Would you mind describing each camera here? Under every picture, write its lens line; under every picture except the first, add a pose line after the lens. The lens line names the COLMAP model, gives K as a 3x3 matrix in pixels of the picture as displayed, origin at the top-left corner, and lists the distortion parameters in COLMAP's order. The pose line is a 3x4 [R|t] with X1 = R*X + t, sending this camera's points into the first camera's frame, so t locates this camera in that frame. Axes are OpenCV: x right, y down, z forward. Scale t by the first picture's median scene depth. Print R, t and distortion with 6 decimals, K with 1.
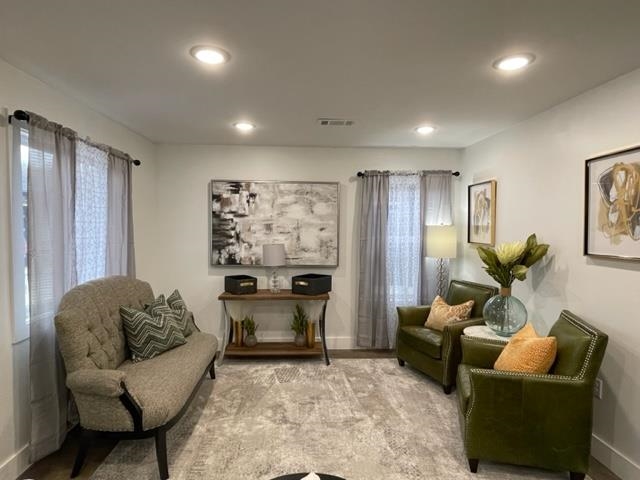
lens RADIAL K [[353.8, 0, 320.0], [0, 353.8, 240.0], [0, 0, 1]] dist [0.002135, -0.001694]
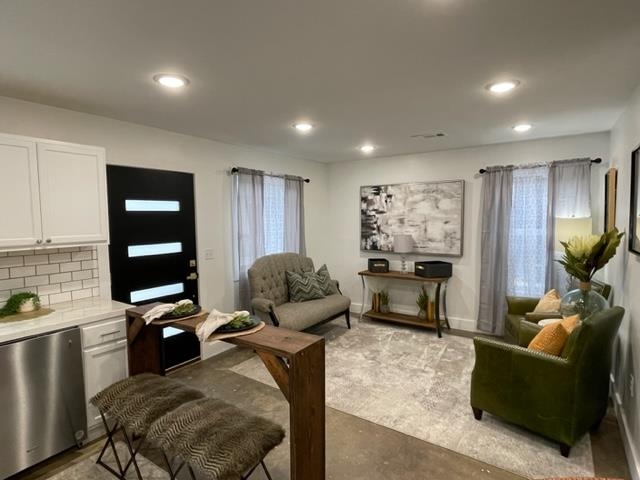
lens RADIAL K [[353.8, 0, 320.0], [0, 353.8, 240.0], [0, 0, 1]] dist [0.002135, -0.001694]
pose [[0.797745, 0.023253, -0.602546, 0.380217], [-0.007361, 0.999557, 0.028828, -0.003734], [0.602950, -0.018562, 0.797563, -0.165884]]
